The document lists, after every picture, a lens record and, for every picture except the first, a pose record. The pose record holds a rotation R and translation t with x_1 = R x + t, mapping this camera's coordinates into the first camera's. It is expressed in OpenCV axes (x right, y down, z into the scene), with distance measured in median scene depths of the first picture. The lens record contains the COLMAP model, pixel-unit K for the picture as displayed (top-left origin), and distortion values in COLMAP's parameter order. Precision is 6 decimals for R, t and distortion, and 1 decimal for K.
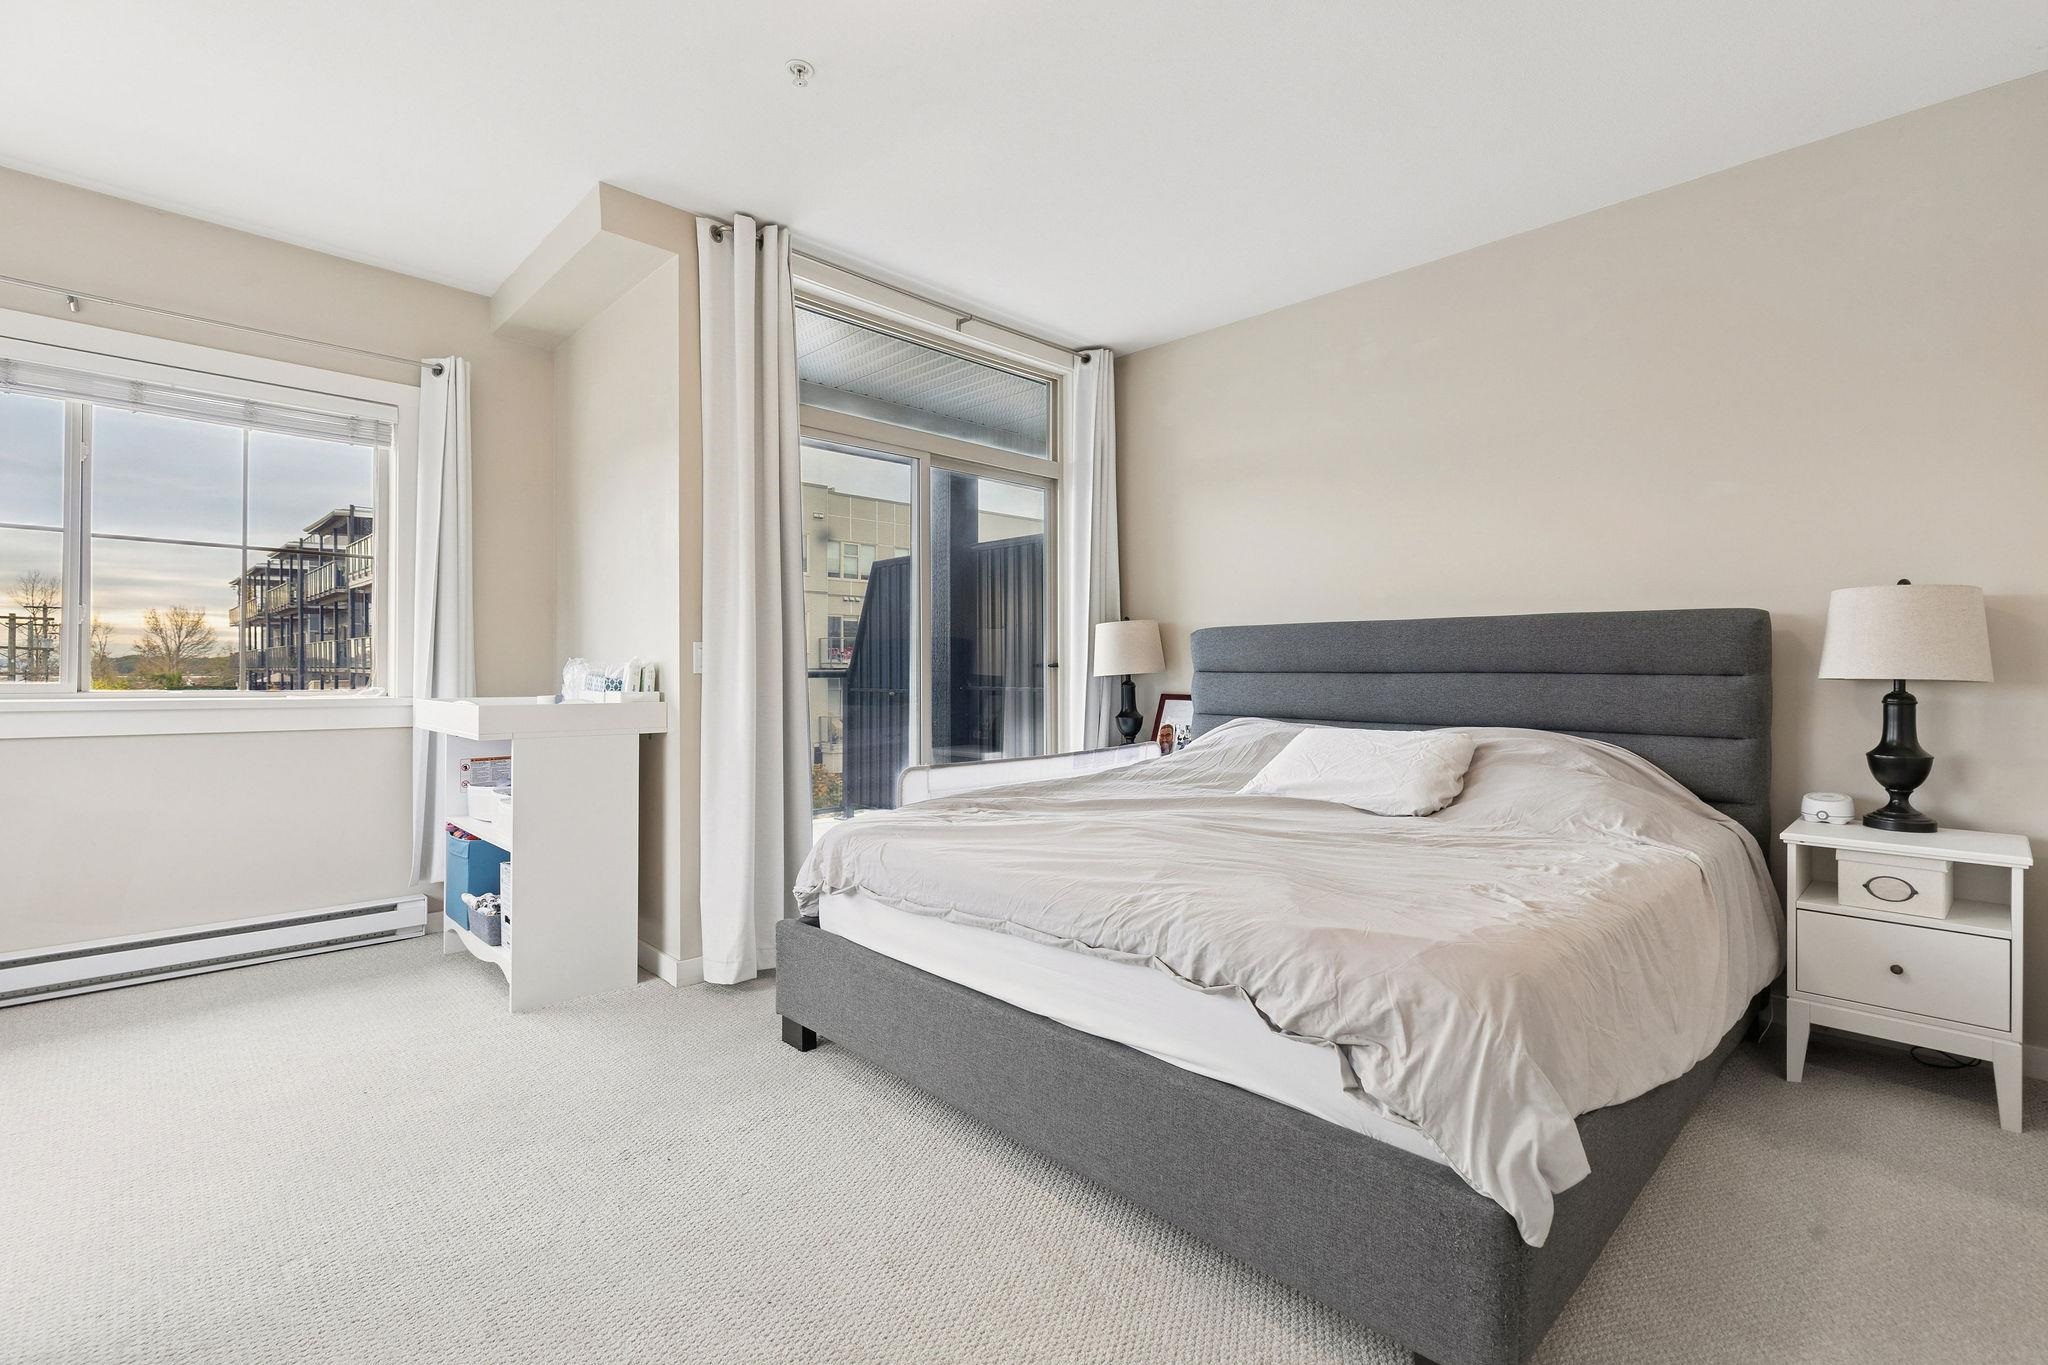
lens RADIAL K [[915.8, 0, 1010.0], [0, 915.8, 661.4], [0, 0, 1]] dist [0.002033, -0.000064]
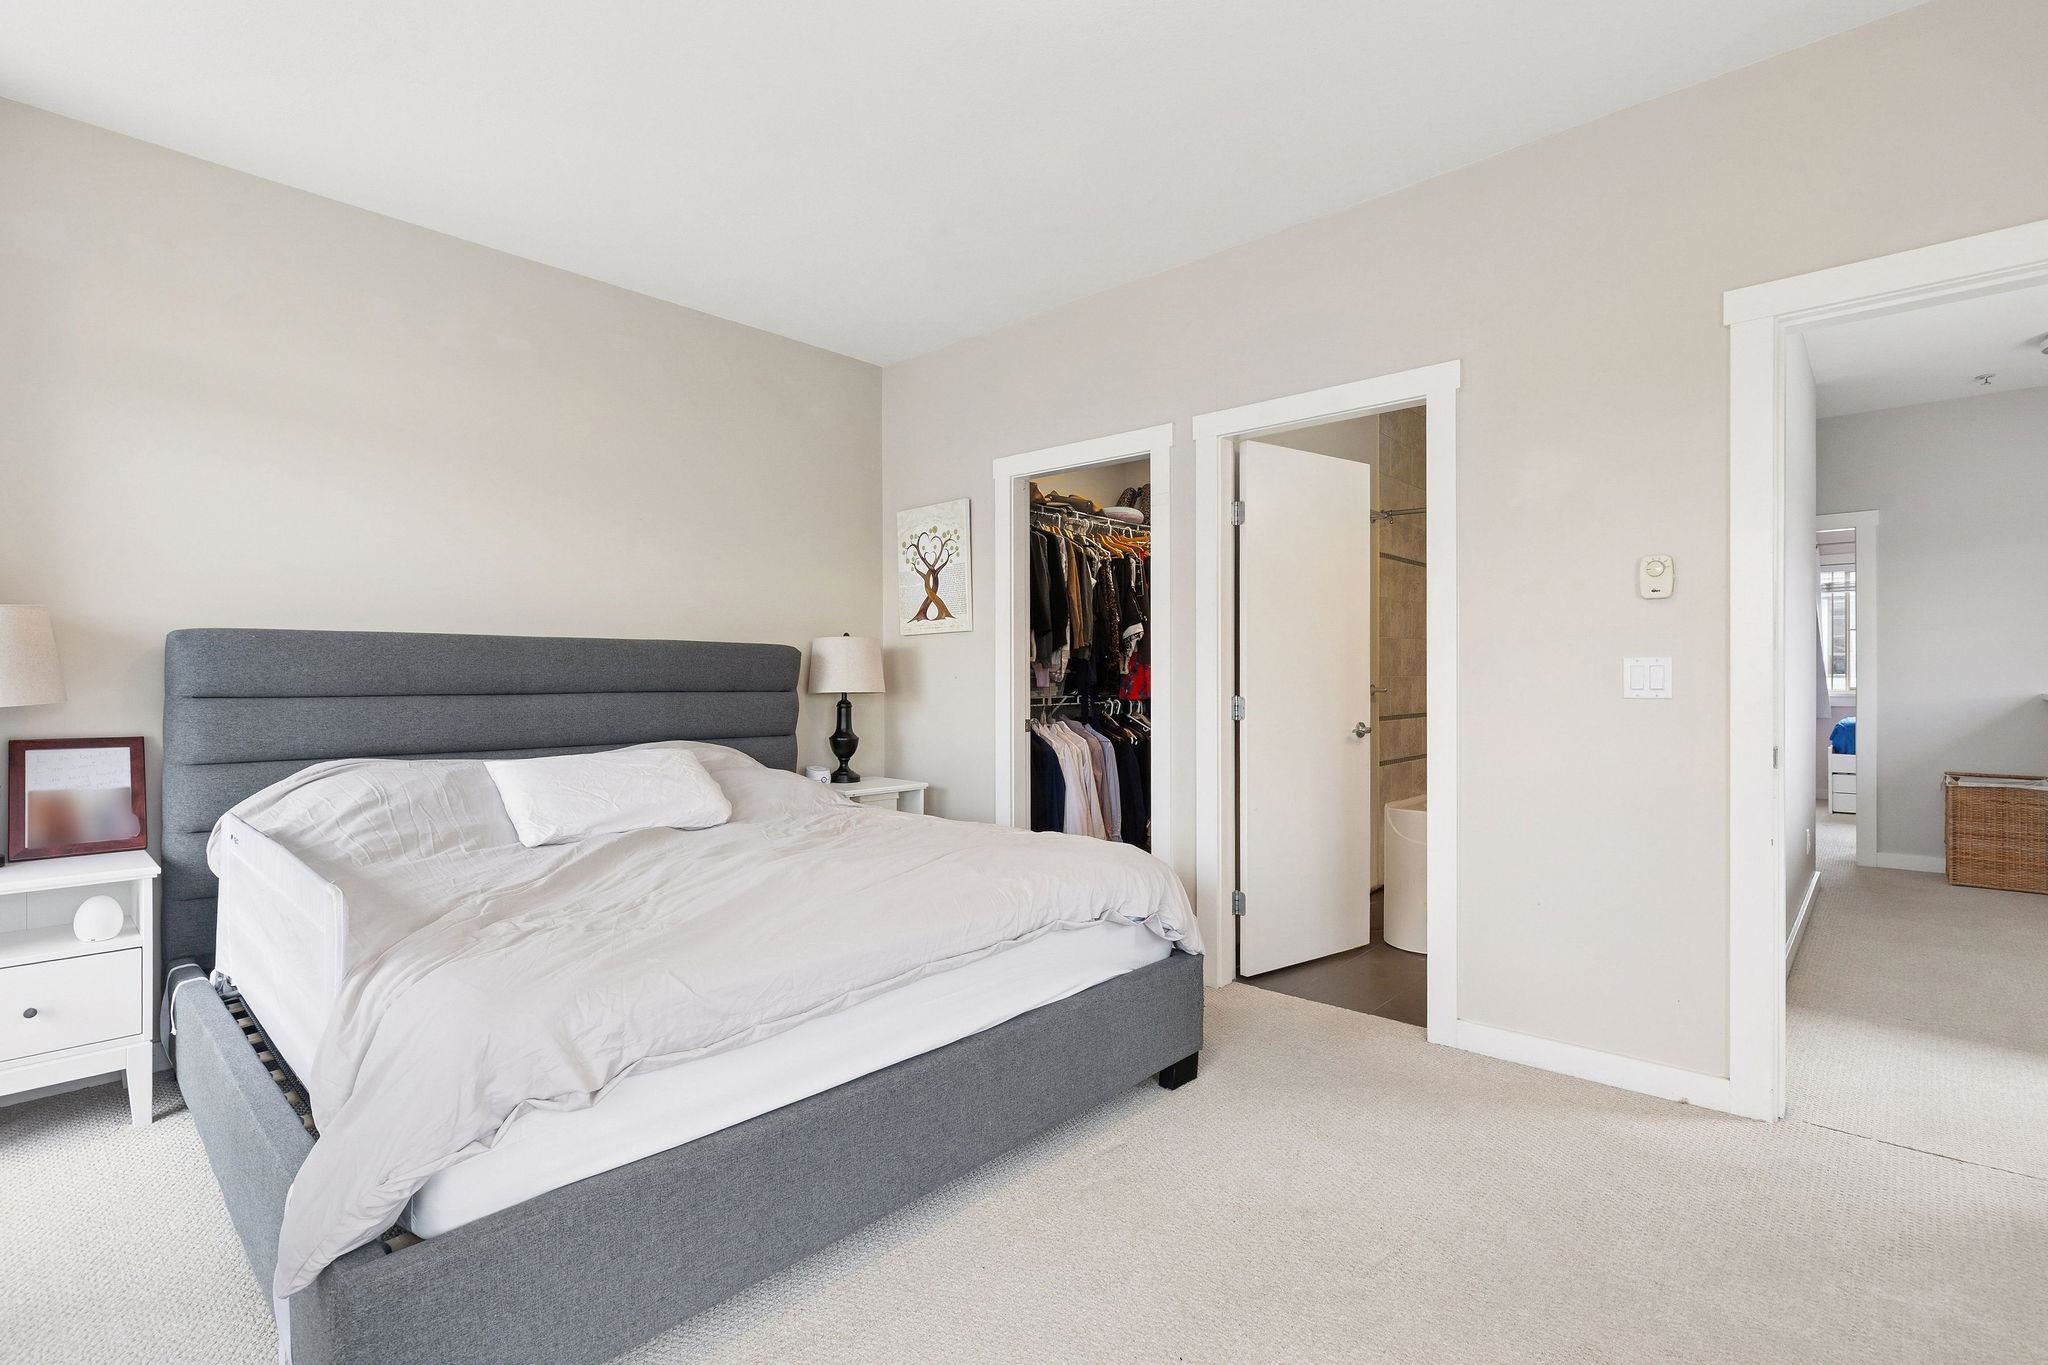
lens RADIAL K [[931.2, 0, 1029.4], [0, 931.2, 694.8], [0, 0, 1]] dist [0.008244, -0.000354]
pose [[-0.053641, -0.012921, 0.998477, -0.567978], [0.000268, 0.999916, 0.012954, 0.001338], [-0.998560, 0.000963, -0.053633, 0.573674]]
